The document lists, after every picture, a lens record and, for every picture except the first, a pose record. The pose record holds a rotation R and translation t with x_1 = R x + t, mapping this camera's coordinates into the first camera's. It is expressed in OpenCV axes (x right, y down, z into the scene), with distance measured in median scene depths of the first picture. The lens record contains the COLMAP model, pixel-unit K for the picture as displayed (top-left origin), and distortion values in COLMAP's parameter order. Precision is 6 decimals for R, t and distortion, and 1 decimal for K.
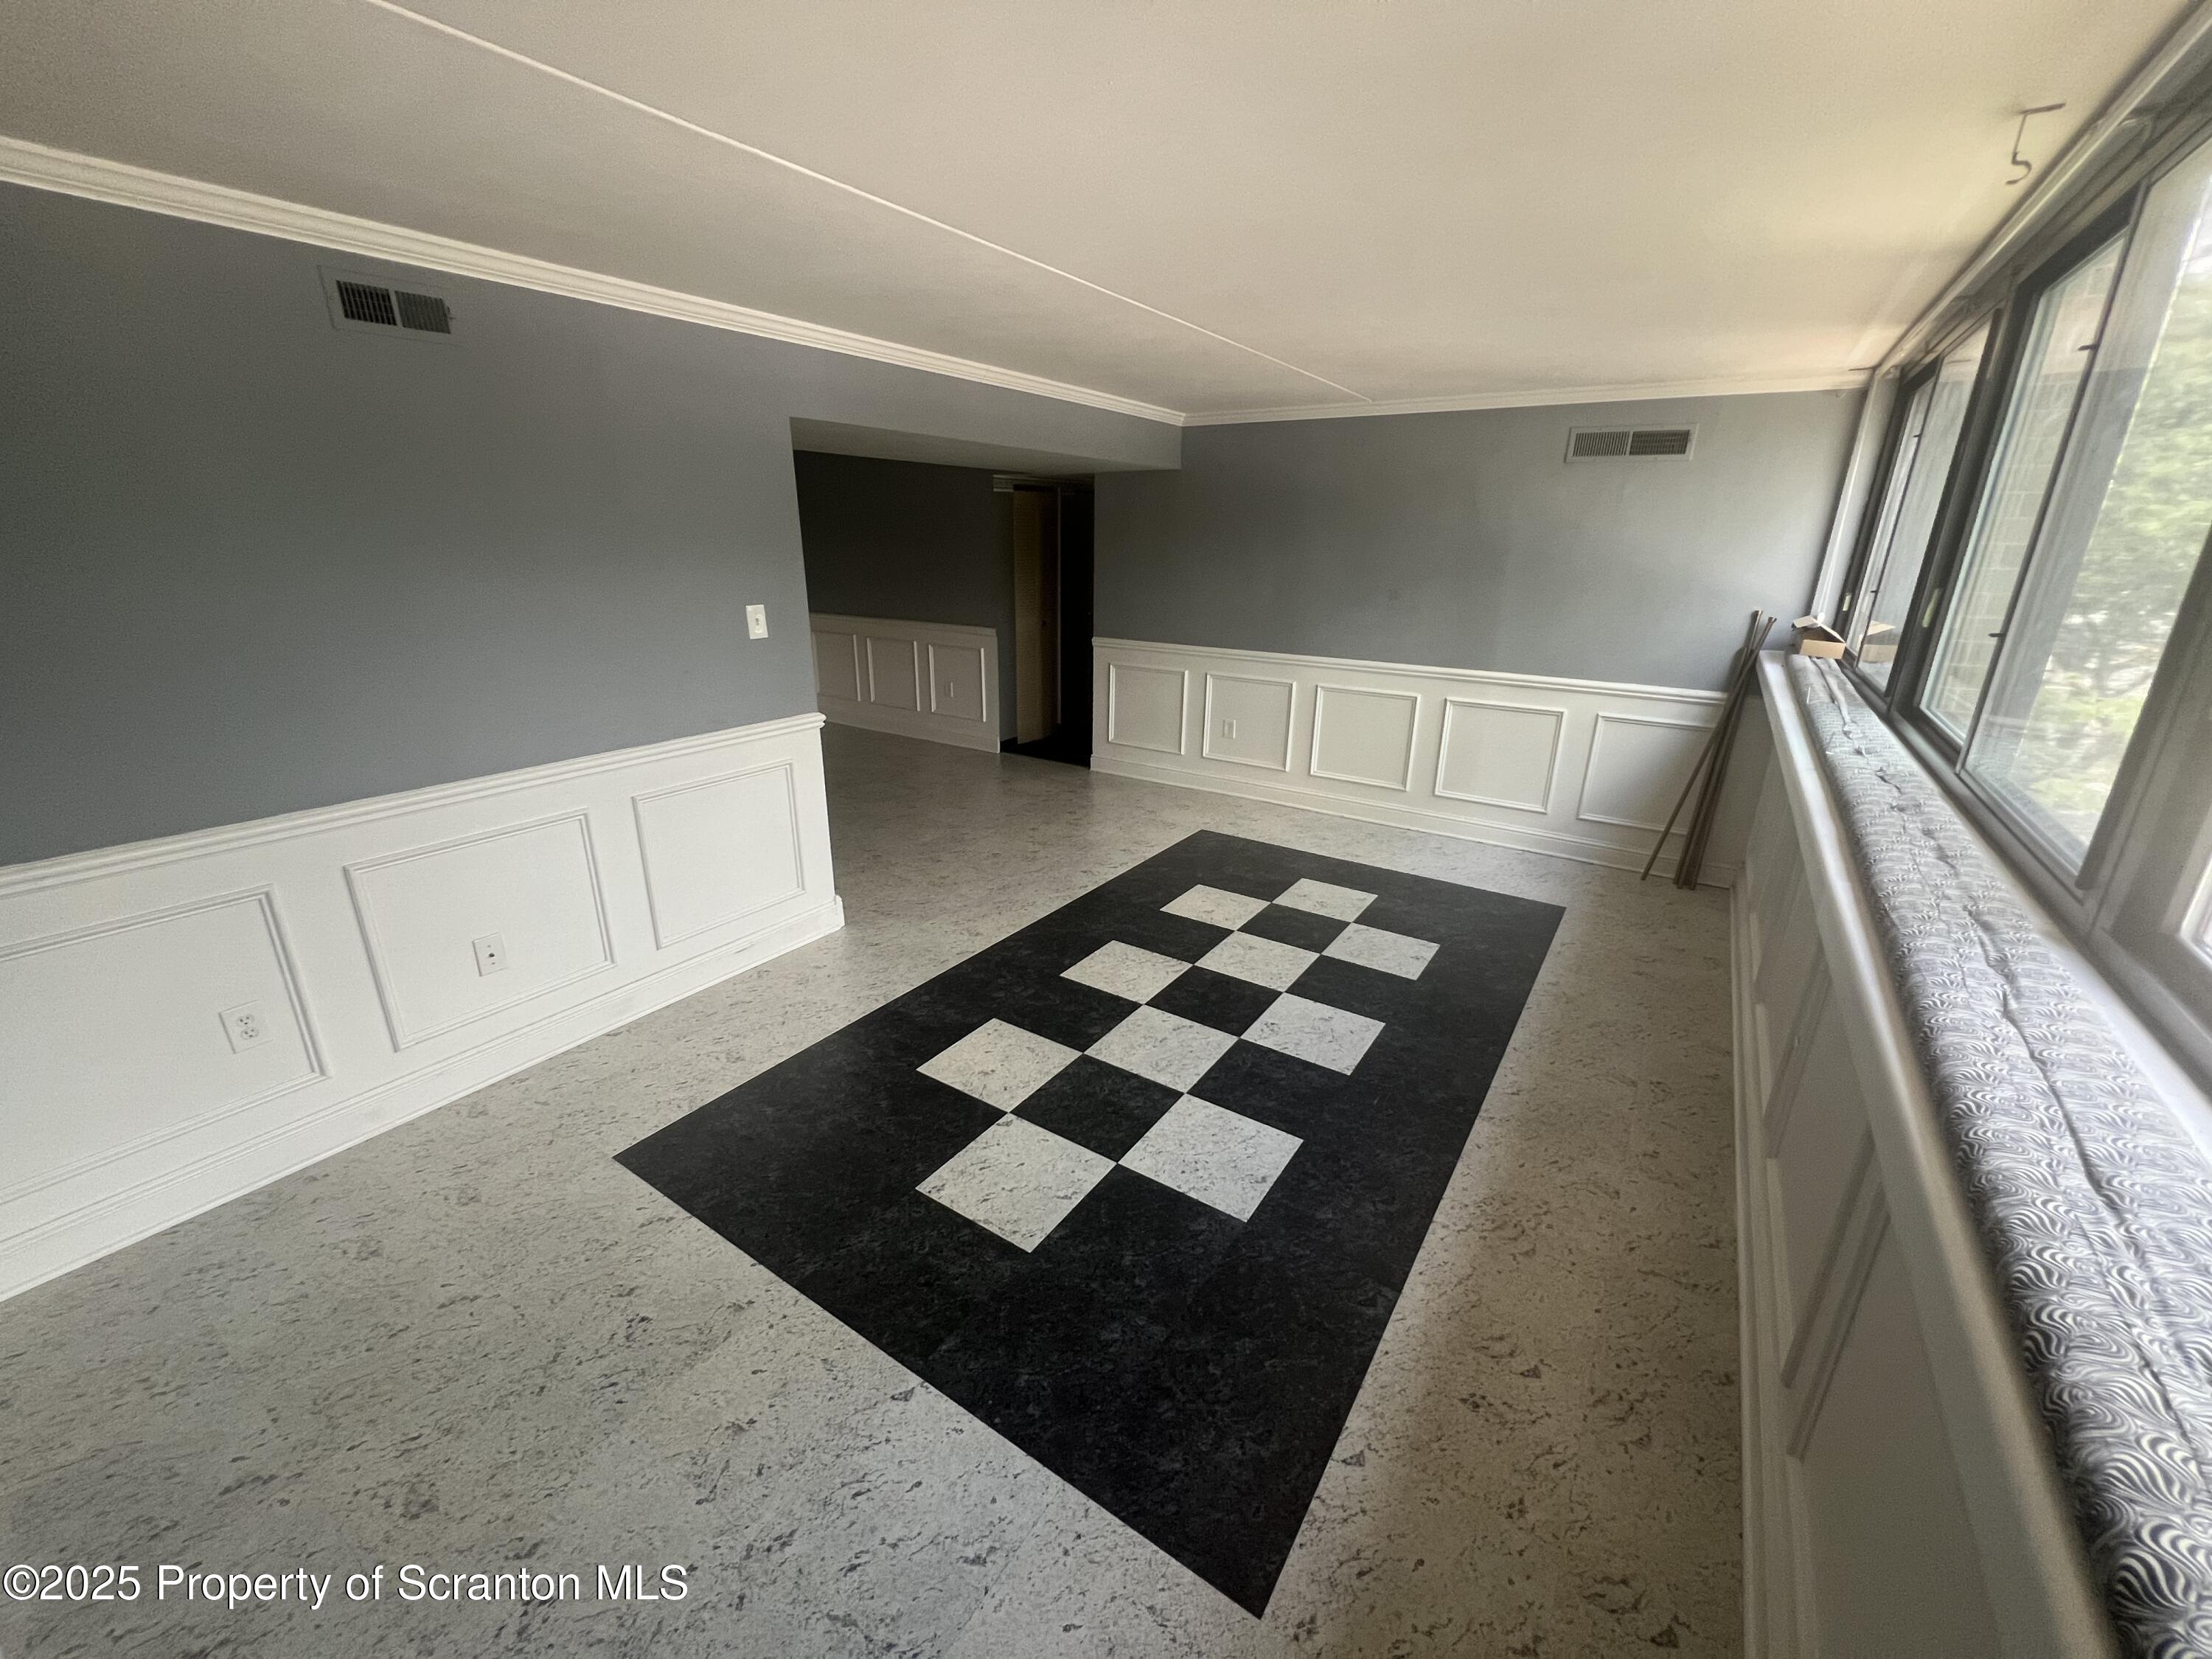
lens RADIAL K [[881.6, 0, 1100.9], [0, 881.6, 826.6], [0, 0, 1]] dist [0.000797, 0.001063]
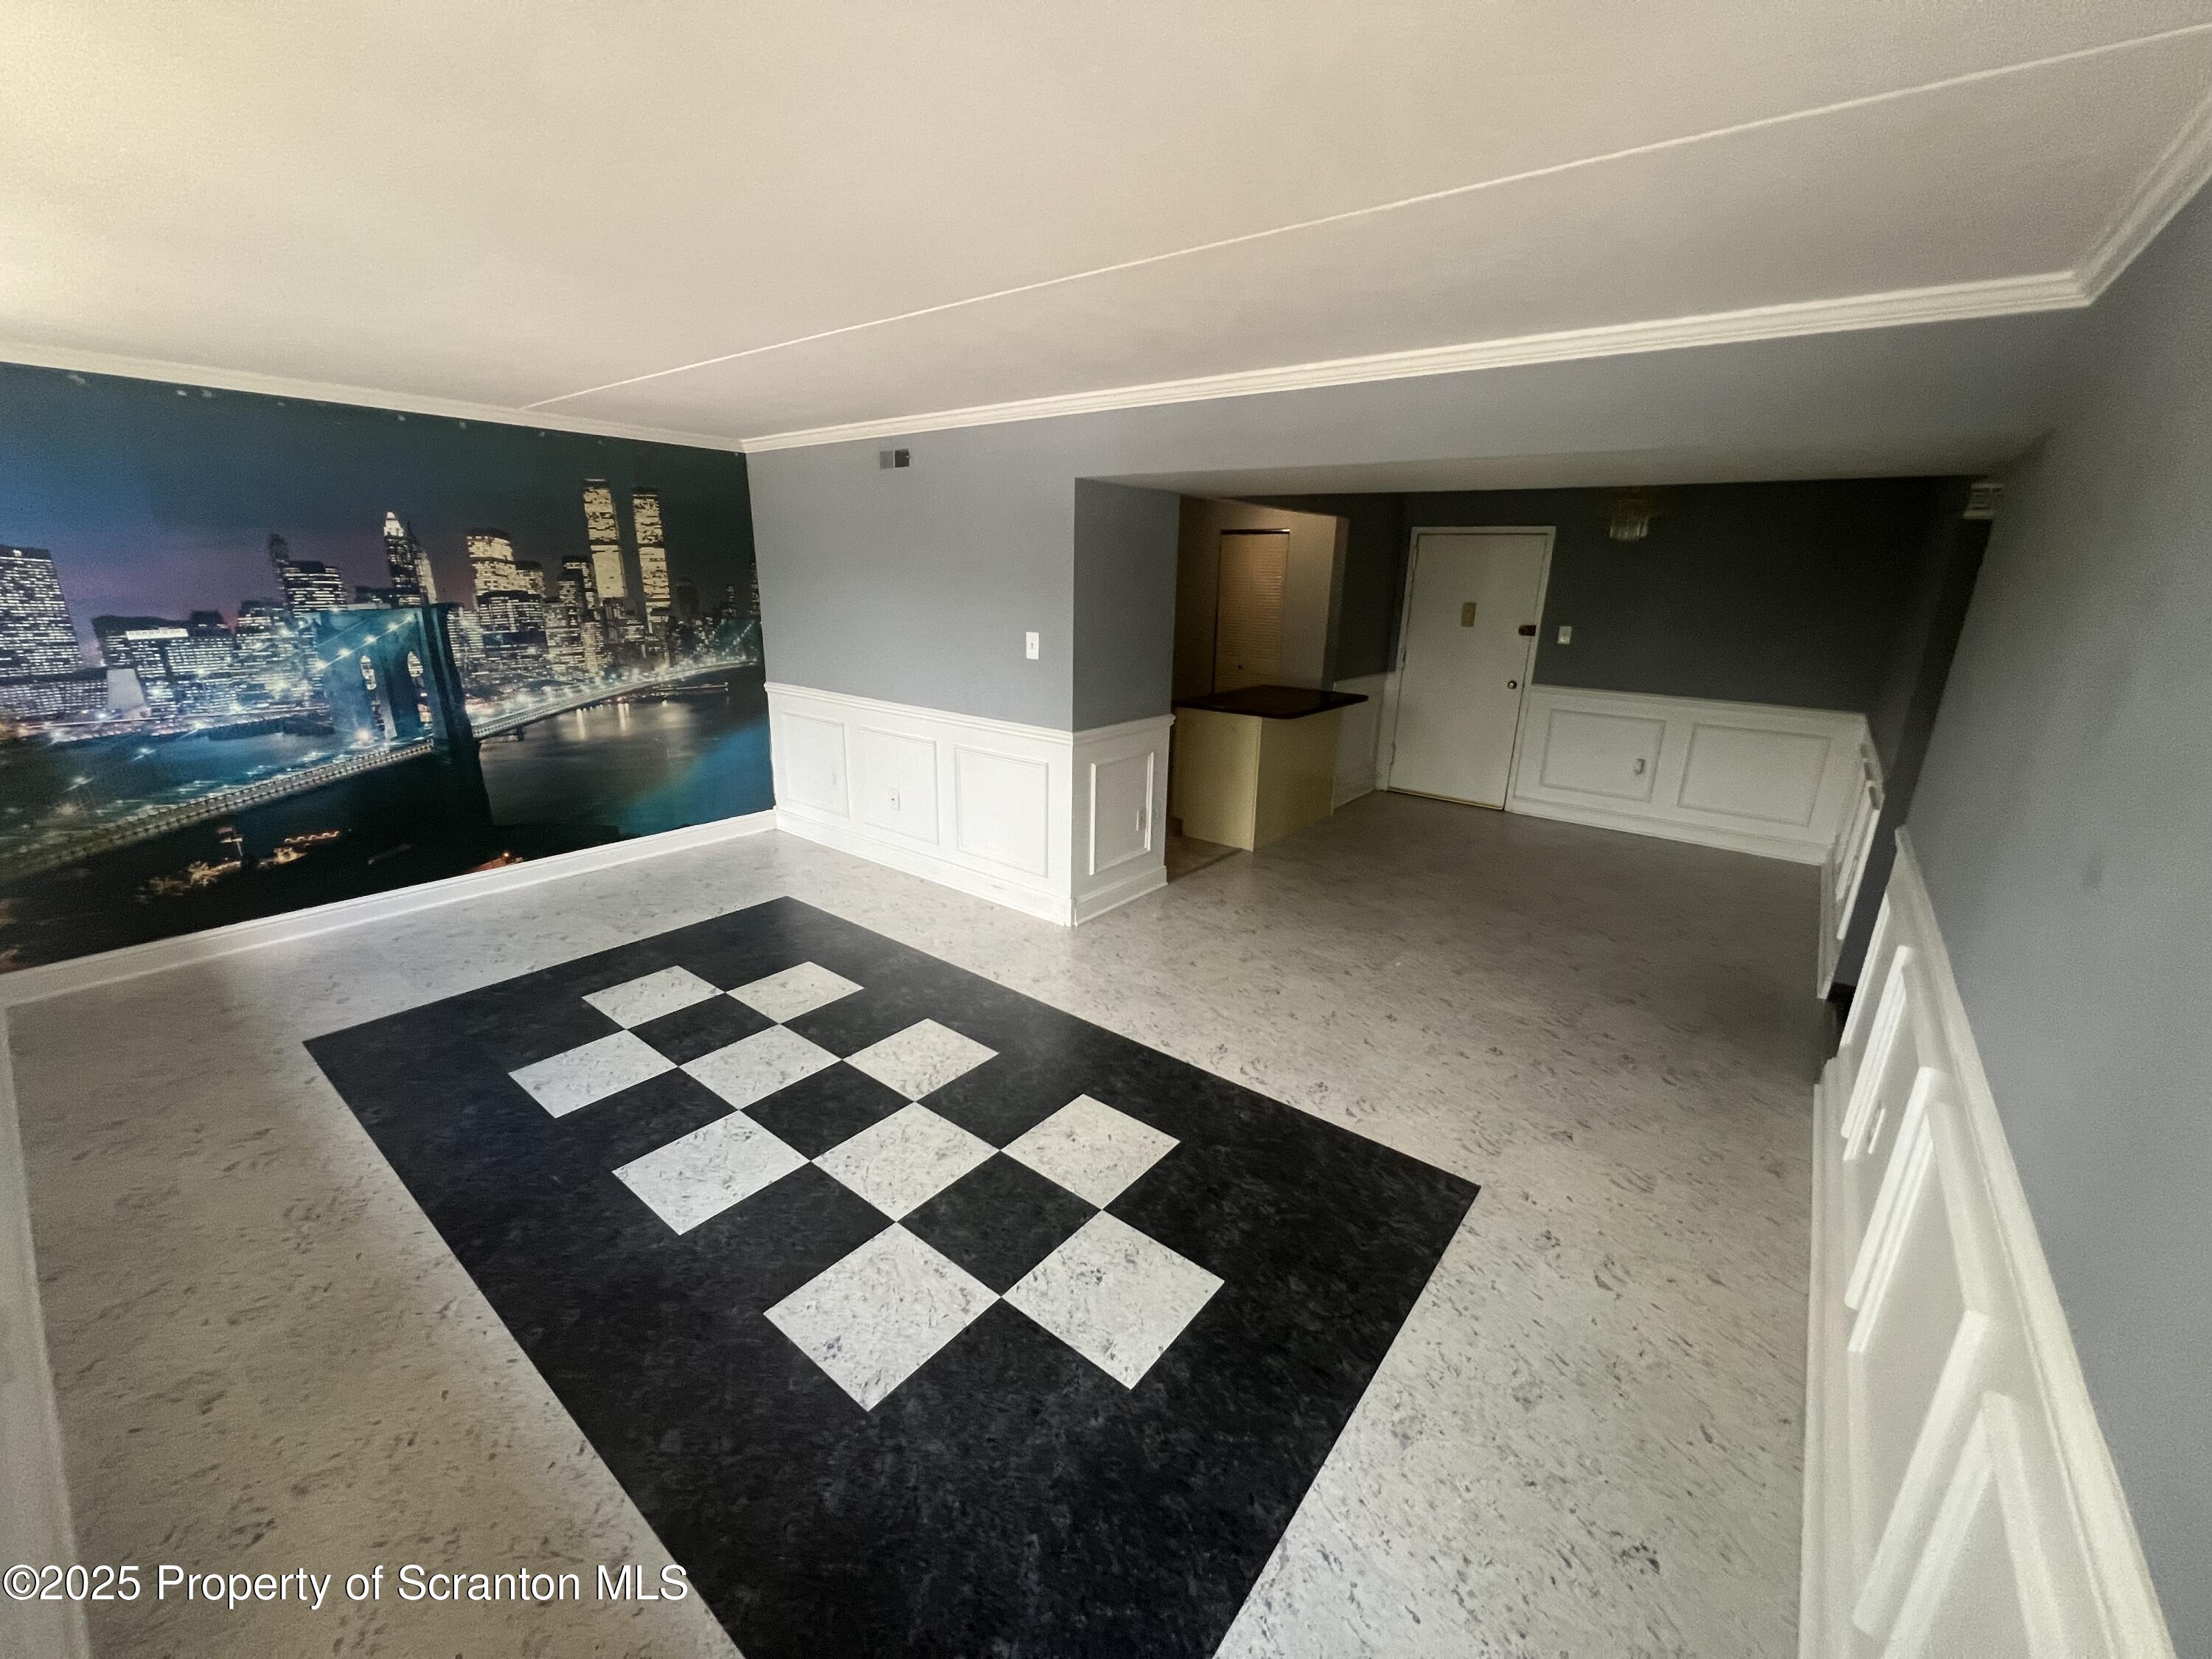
lens RADIAL K [[881.6, 0, 1103.2], [0, 881.6, 829.7], [0, 0, 1]] dist [0.000797, 0.001063]
pose [[-0.080268, 0.273056, -0.958644, 0.879954], [-0.336969, 0.897690, 0.283909, -0.390855], [0.938088, 0.345822, 0.019955, 1.171810]]
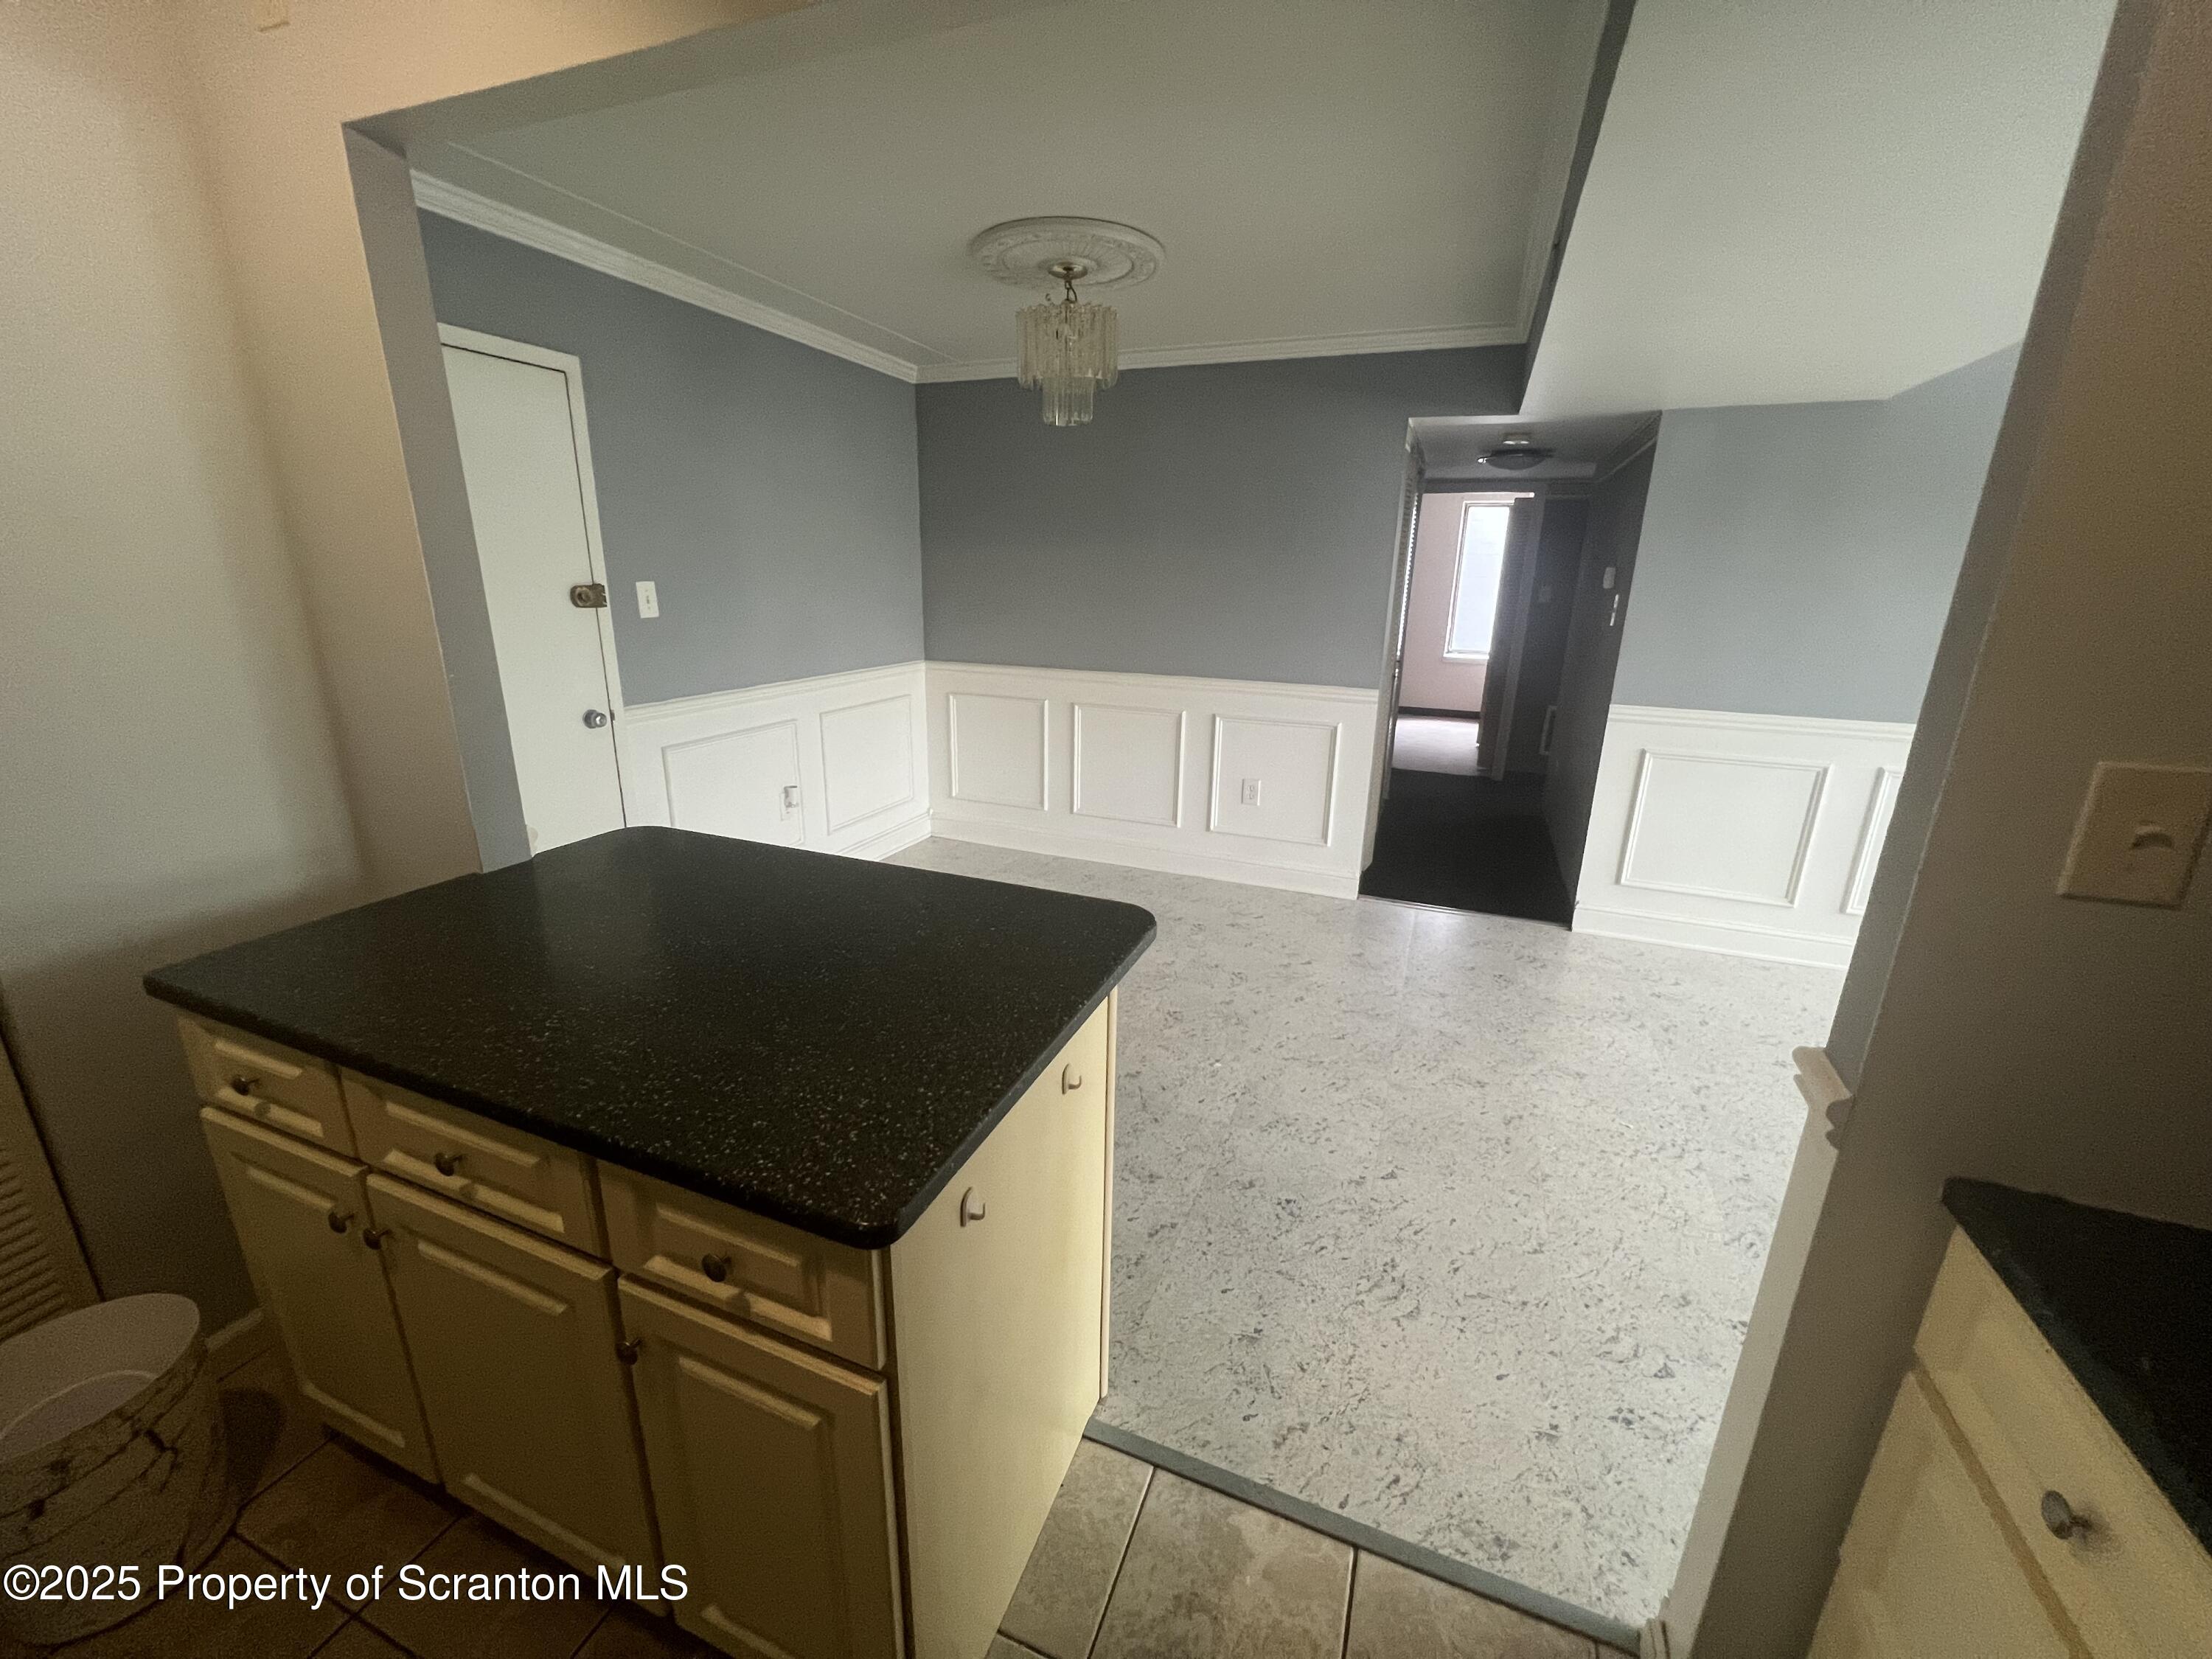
lens RADIAL K [[881.6, 0, 1105.9], [0, 881.6, 821.7], [0, 0, 1]] dist [0.000797, 0.001063]
pose [[0.977866, -0.047845, 0.203688, -0.850395], [0.054070, 0.998222, -0.025103, -0.277852], [-0.202124, 0.035560, 0.978714, 0.989354]]
